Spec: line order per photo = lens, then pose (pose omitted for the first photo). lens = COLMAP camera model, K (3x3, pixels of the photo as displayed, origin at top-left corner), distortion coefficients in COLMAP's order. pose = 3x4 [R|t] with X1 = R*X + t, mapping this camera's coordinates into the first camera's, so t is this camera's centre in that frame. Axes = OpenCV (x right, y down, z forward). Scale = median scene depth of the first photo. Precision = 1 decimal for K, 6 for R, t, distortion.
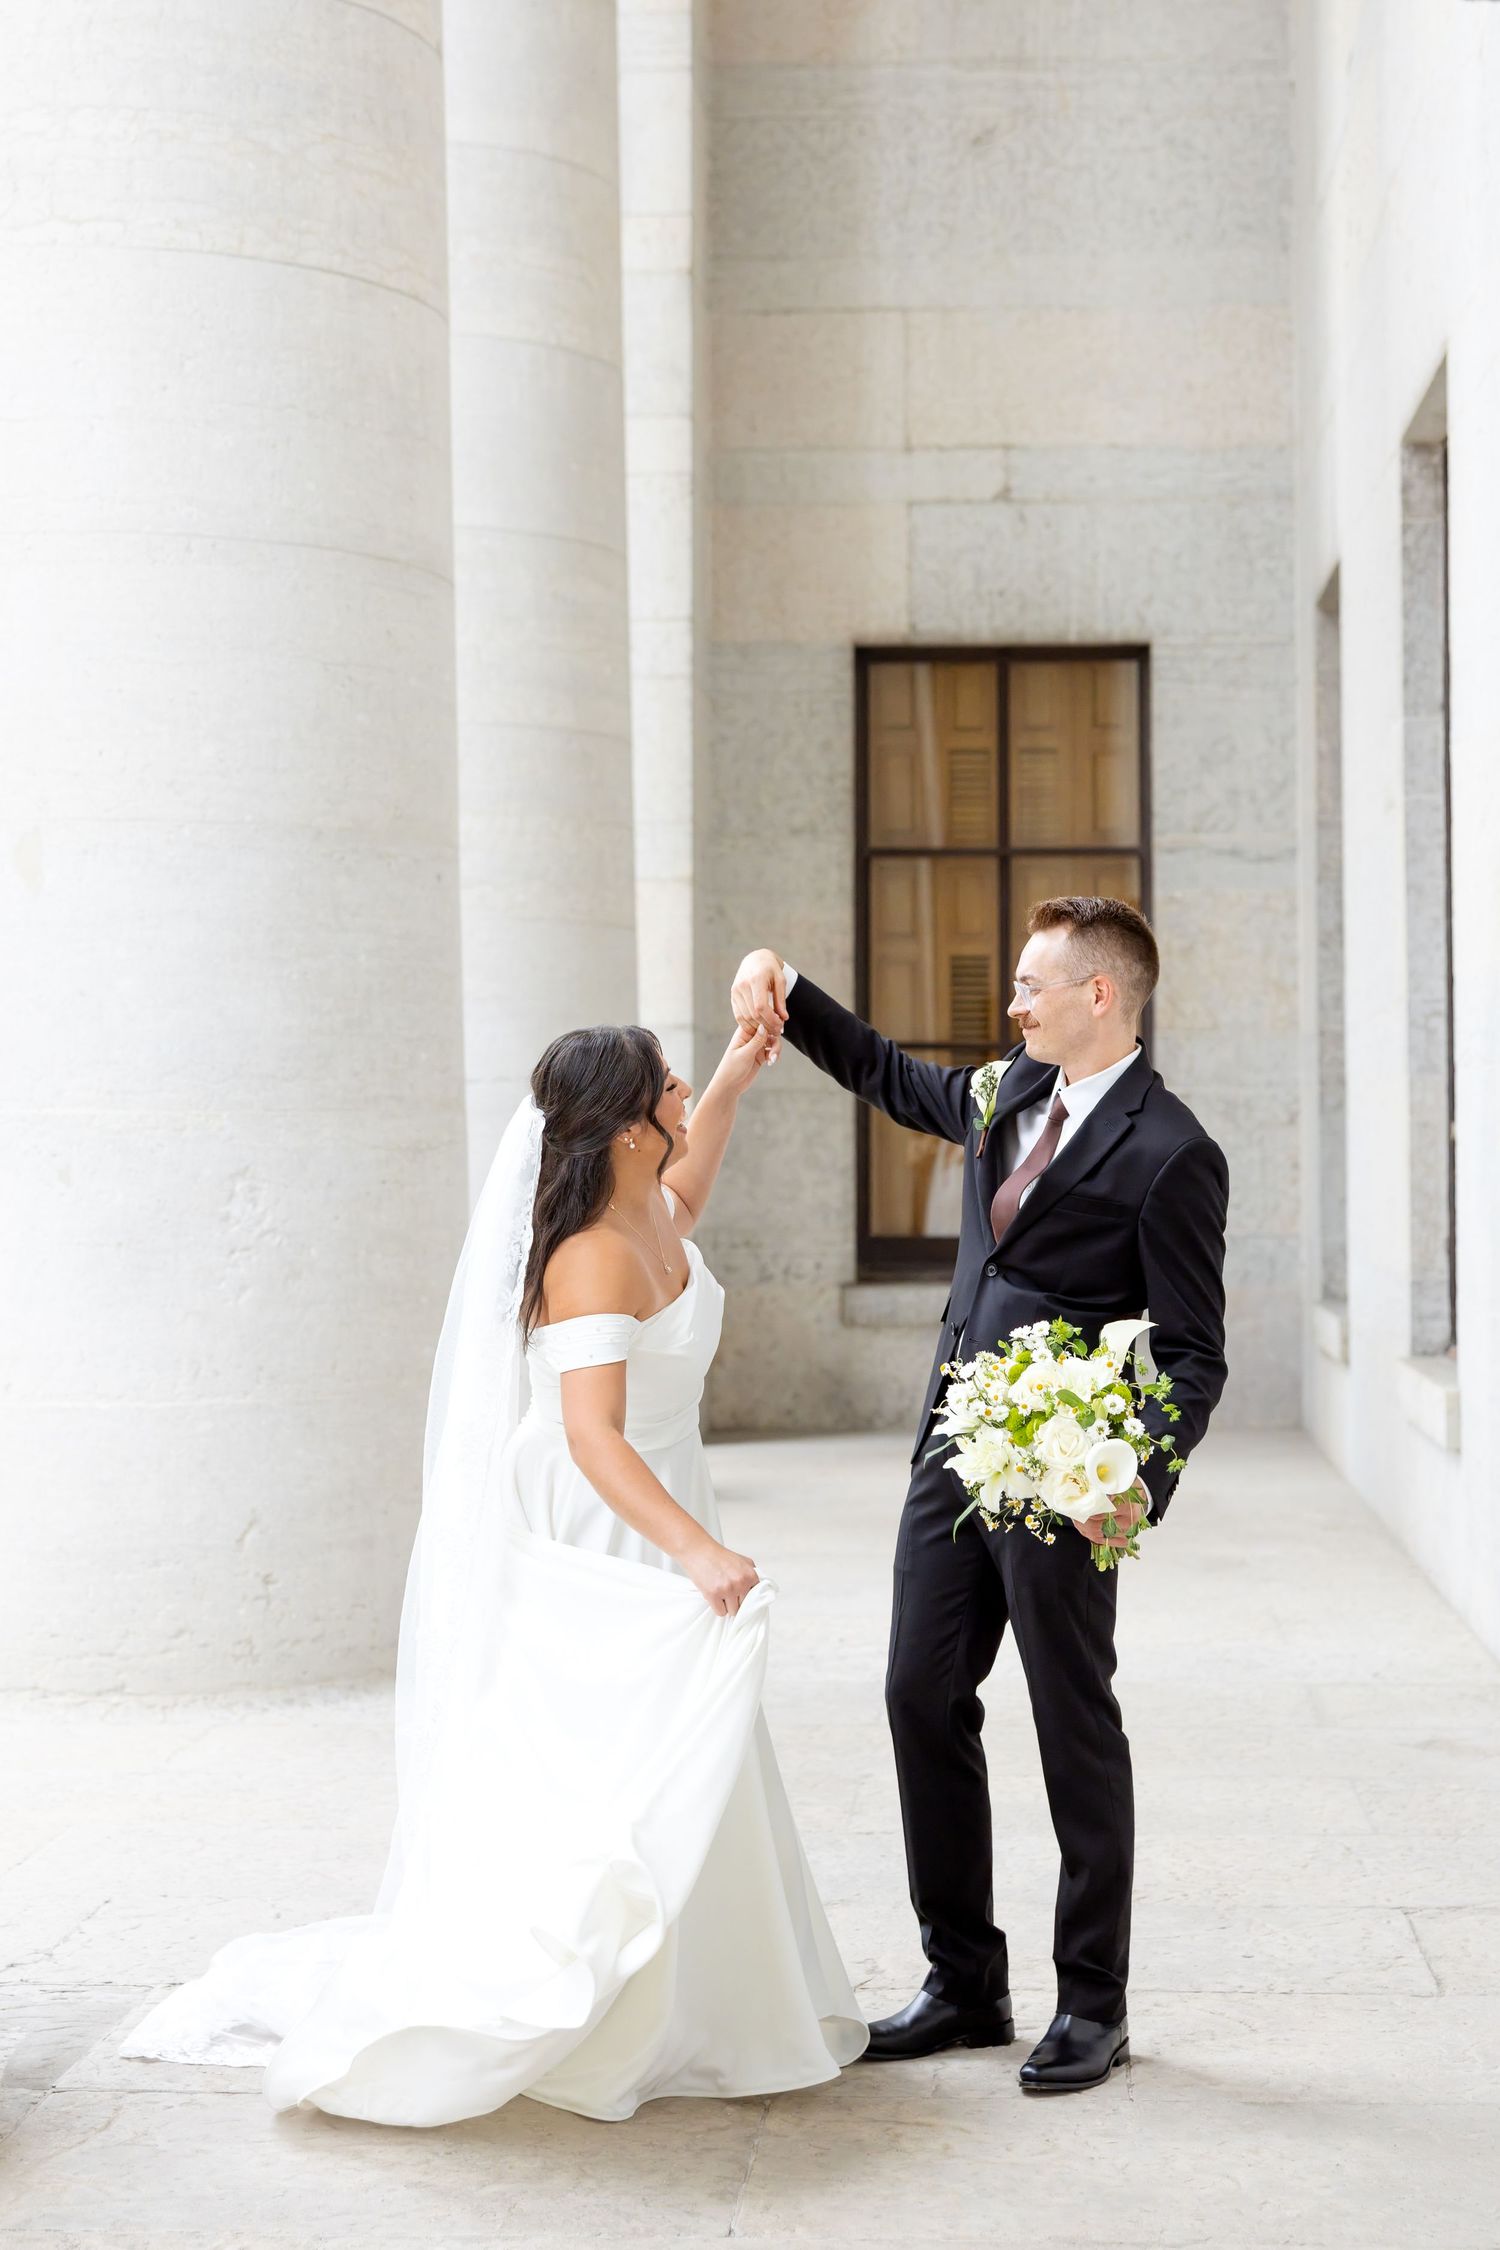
lens RADIAL K [[3921.4, 0, 709.4], [0, 3921.4, 904.0], [0, 0, 1]] dist [-0.004901, 0.044807]
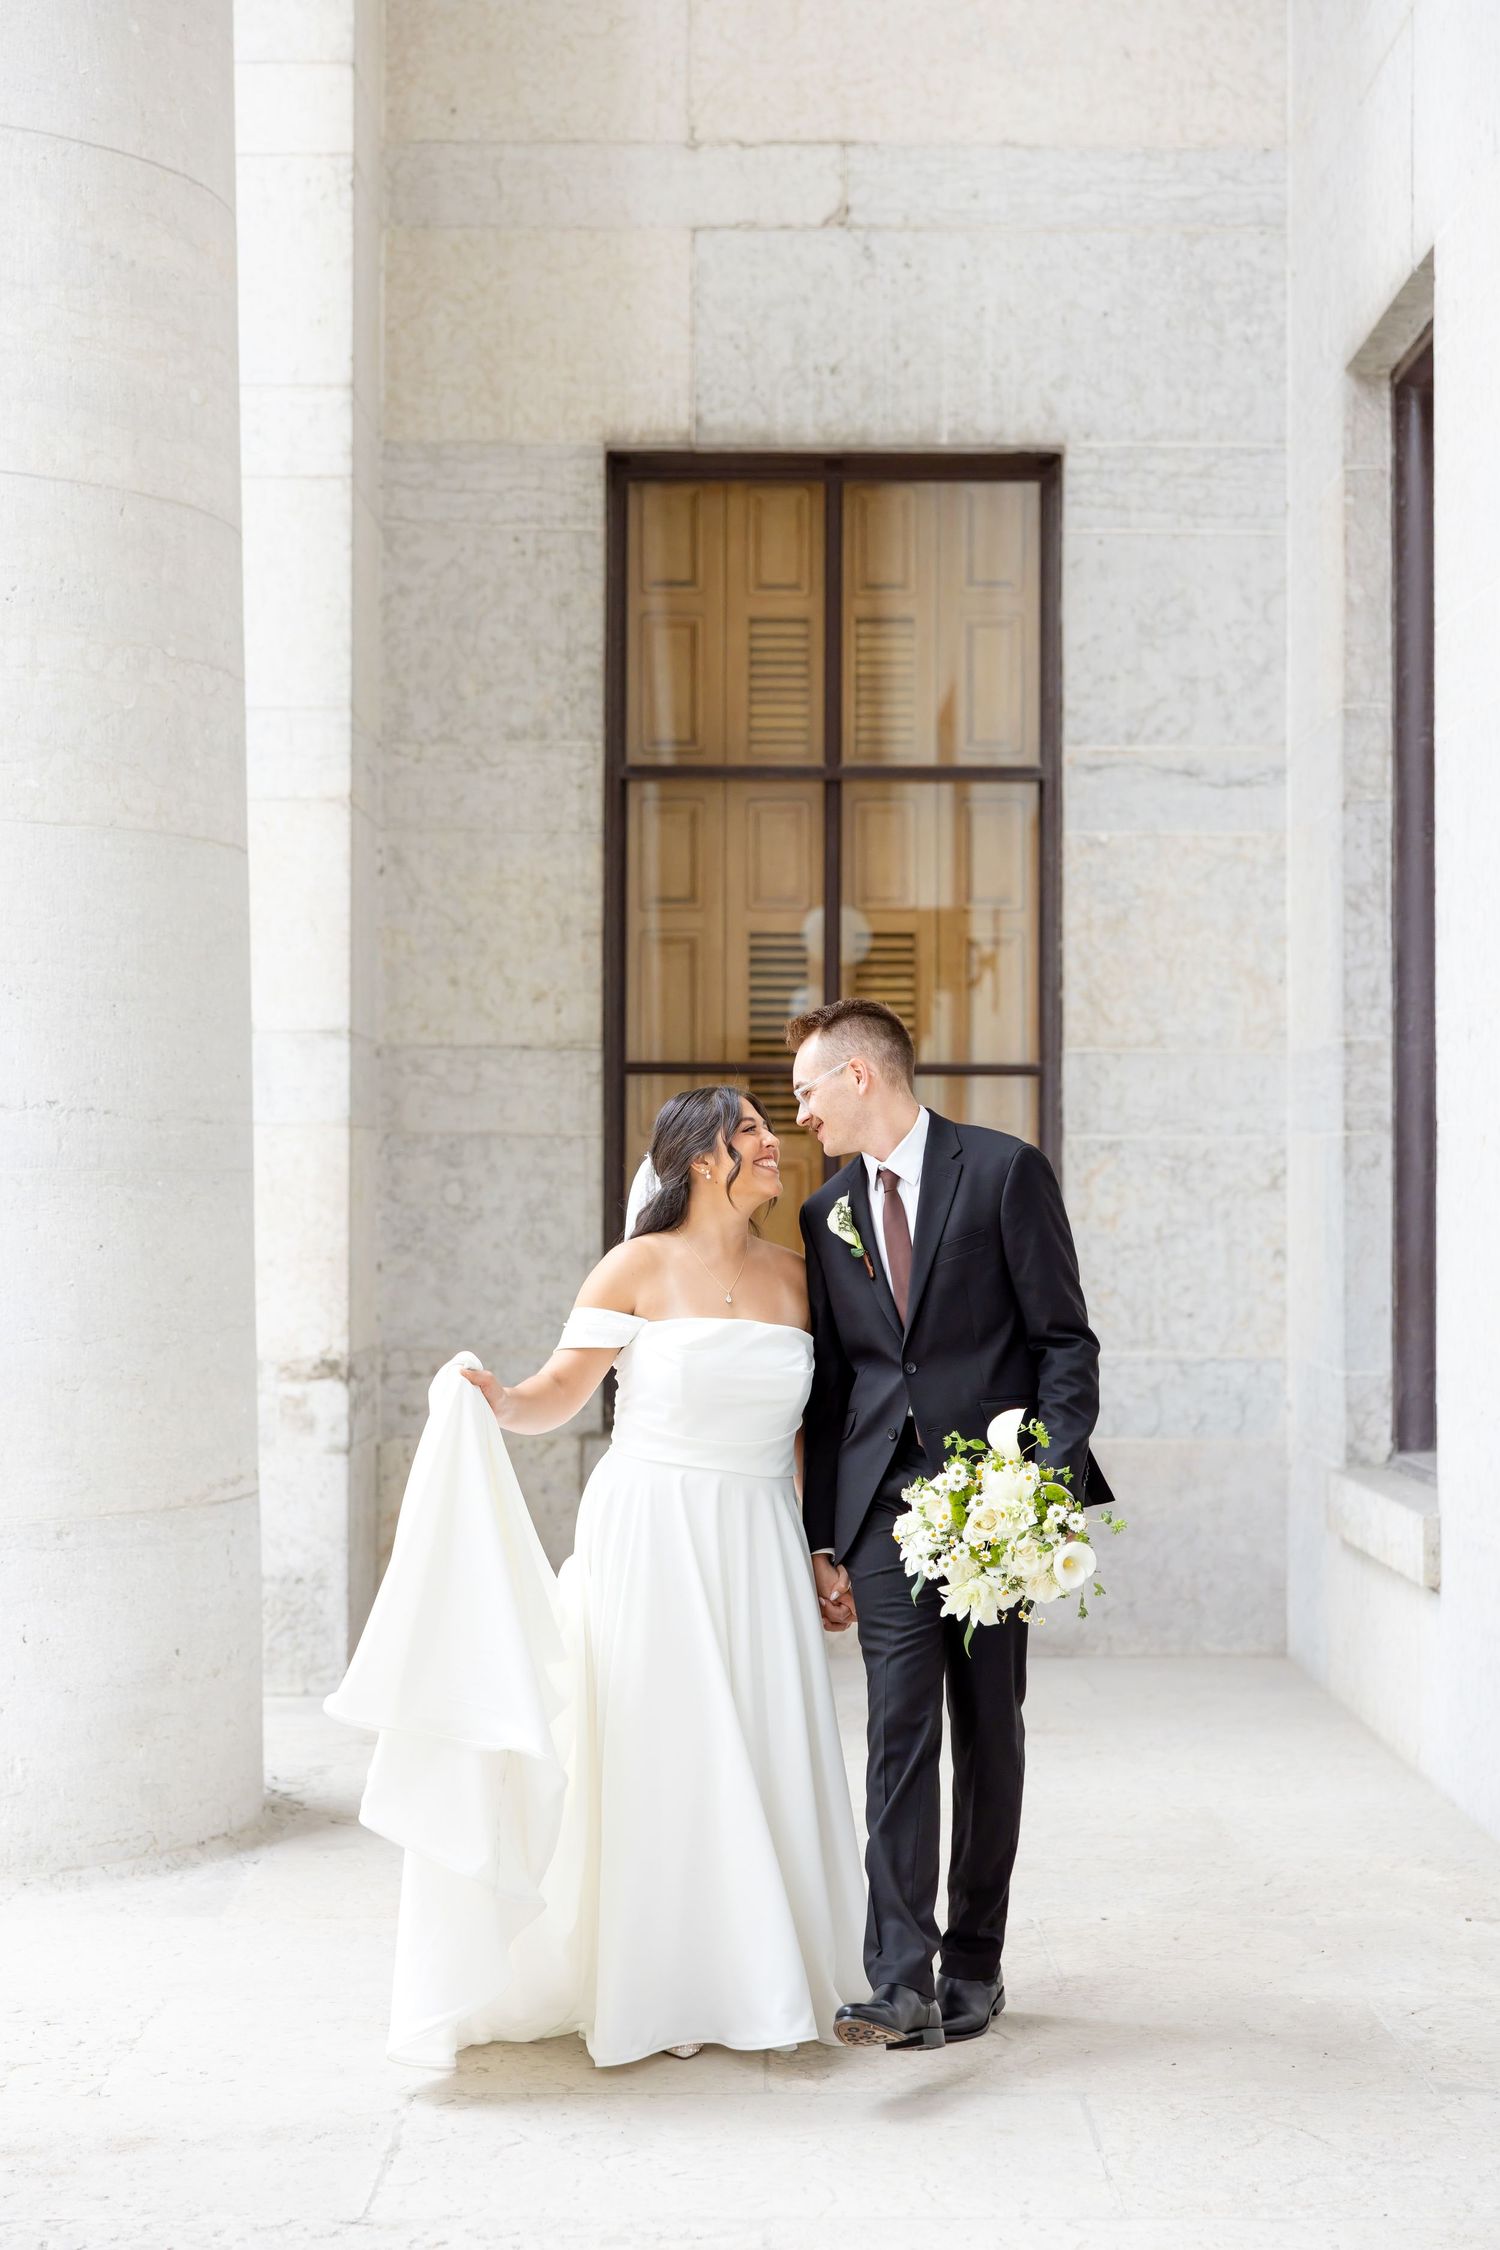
lens RADIAL K [[3650.8, 0, 700.9], [0, 3650.8, 1117.7], [0, 0, 1]] dist [0.004869, 0.039680]
pose [[0.996757, 0.005244, 0.080295, 0.004672], [-0.008287, 0.999258, 0.037617, 0.021906], [-0.080038, -0.038161, 0.996061, 0.398884]]
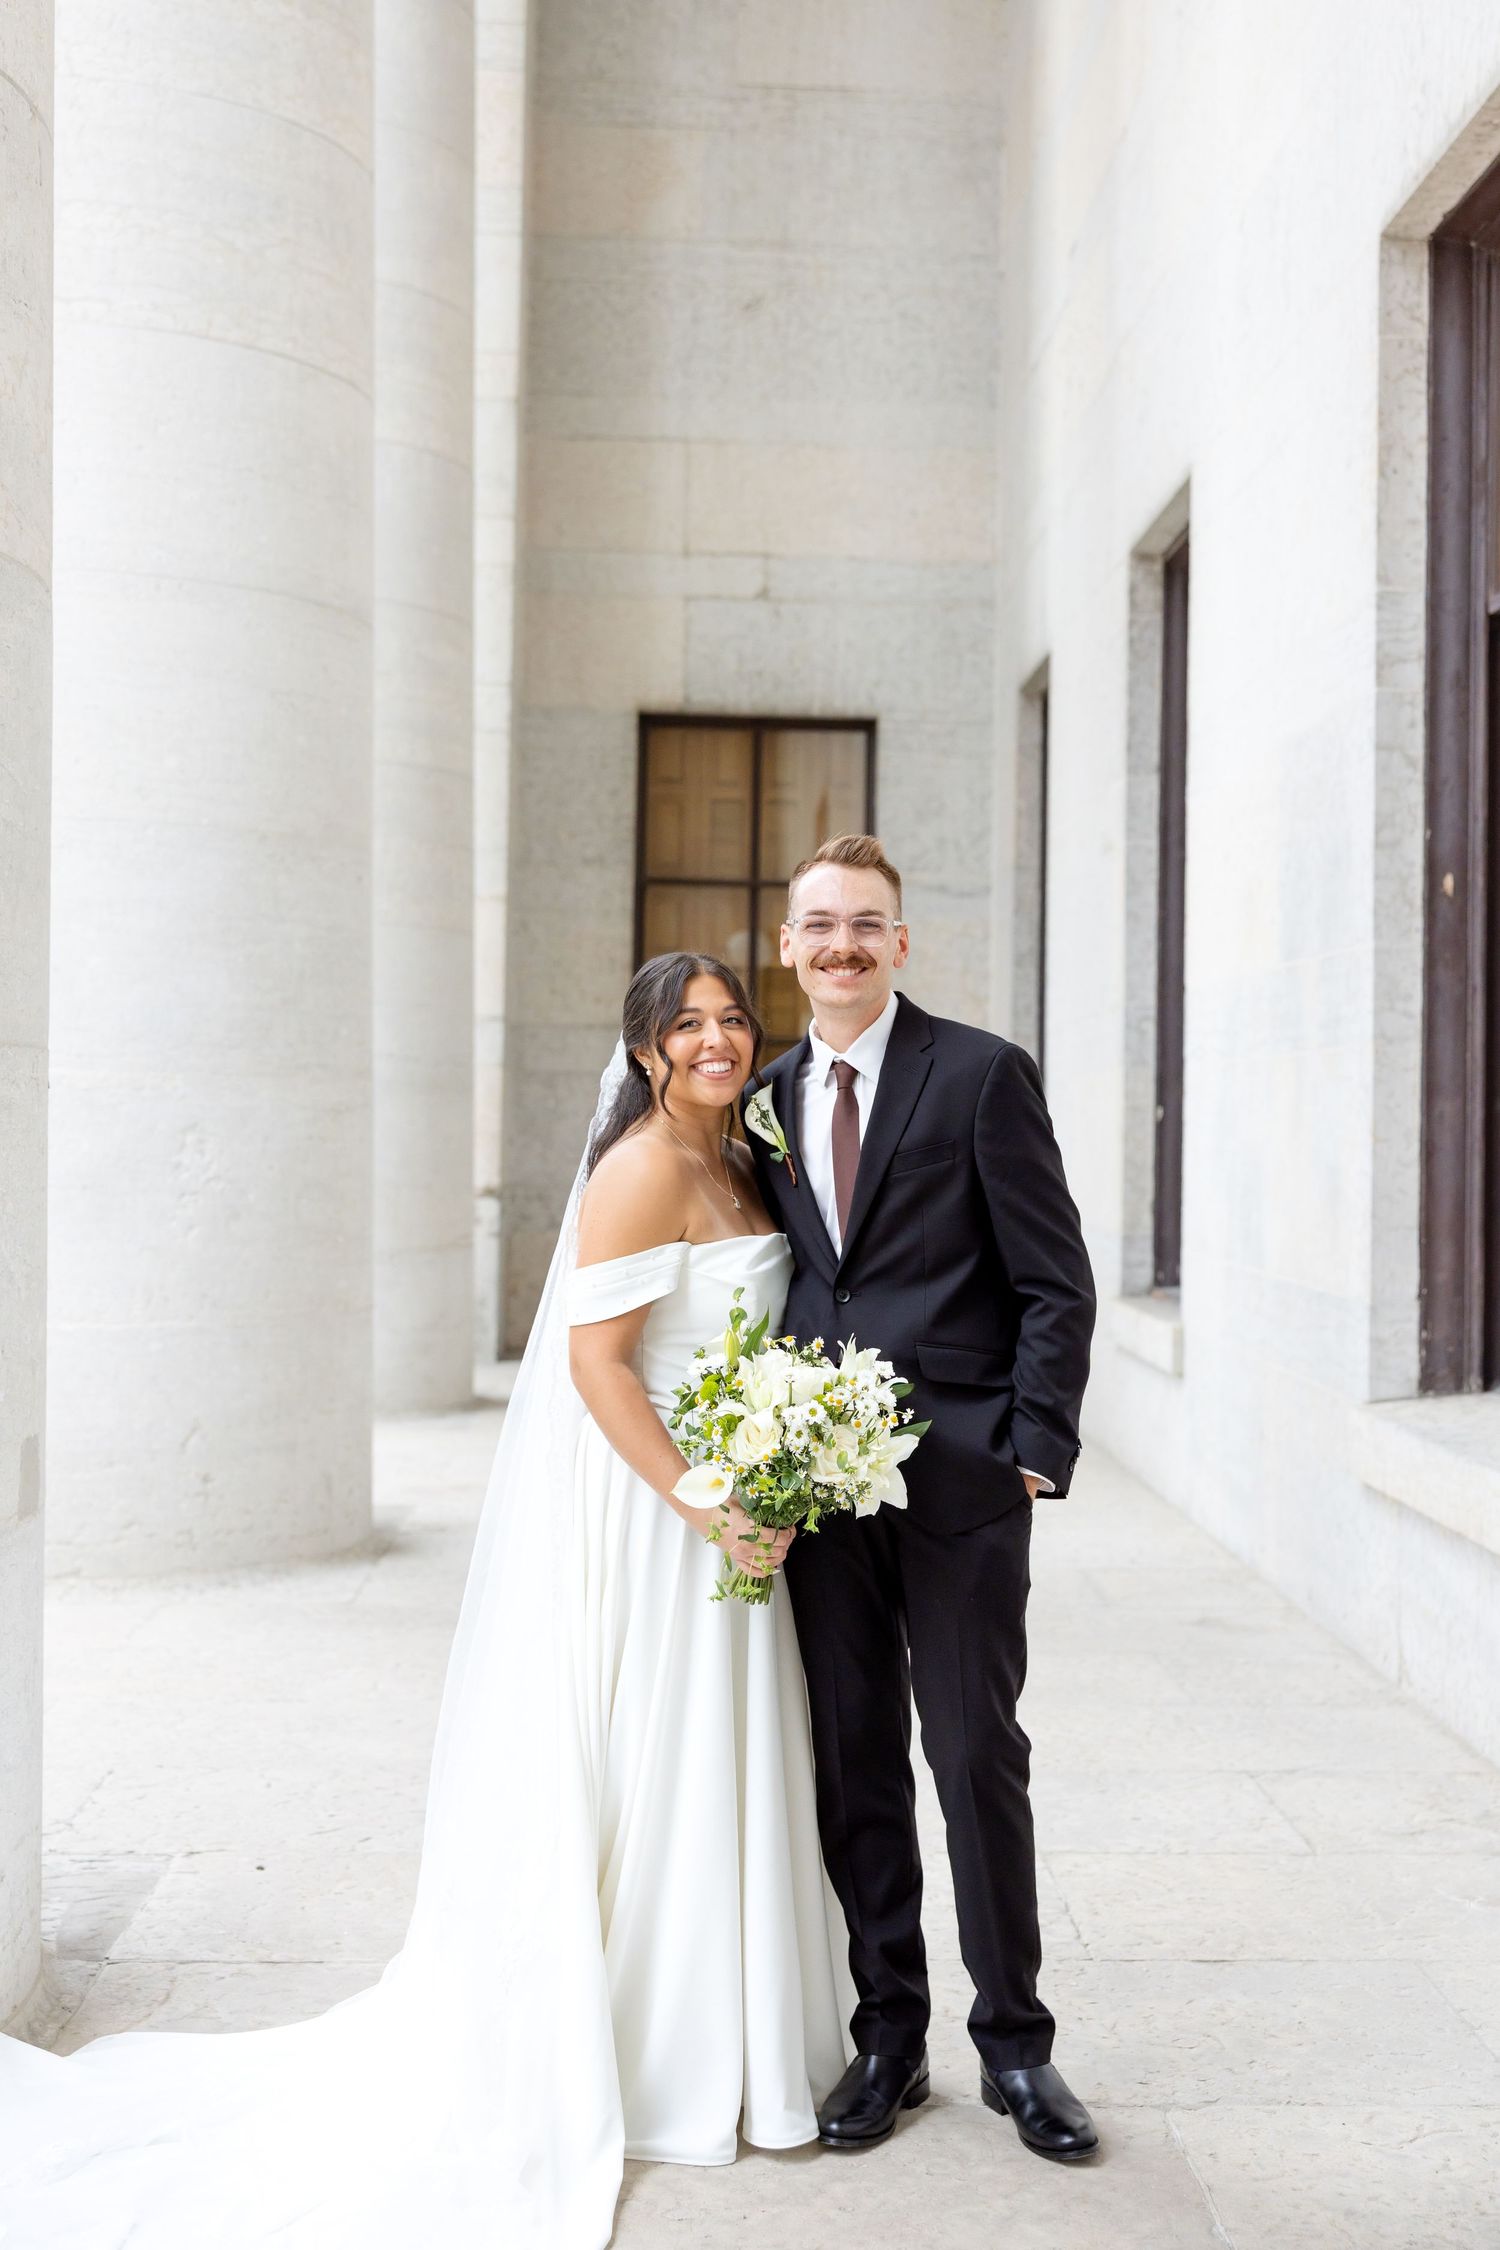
lens RADIAL K [[2998.6, 0, 754.2], [0, 2998.6, 948.4], [0, 0, 1]] dist [0.000437, -0.002045]
pose [[0.992194, 0.026390, 0.121882, -0.040151], [-0.026650, 0.999645, 0.000507, 0.006829], [-0.121825, -0.003751, 0.992544, 0.063272]]
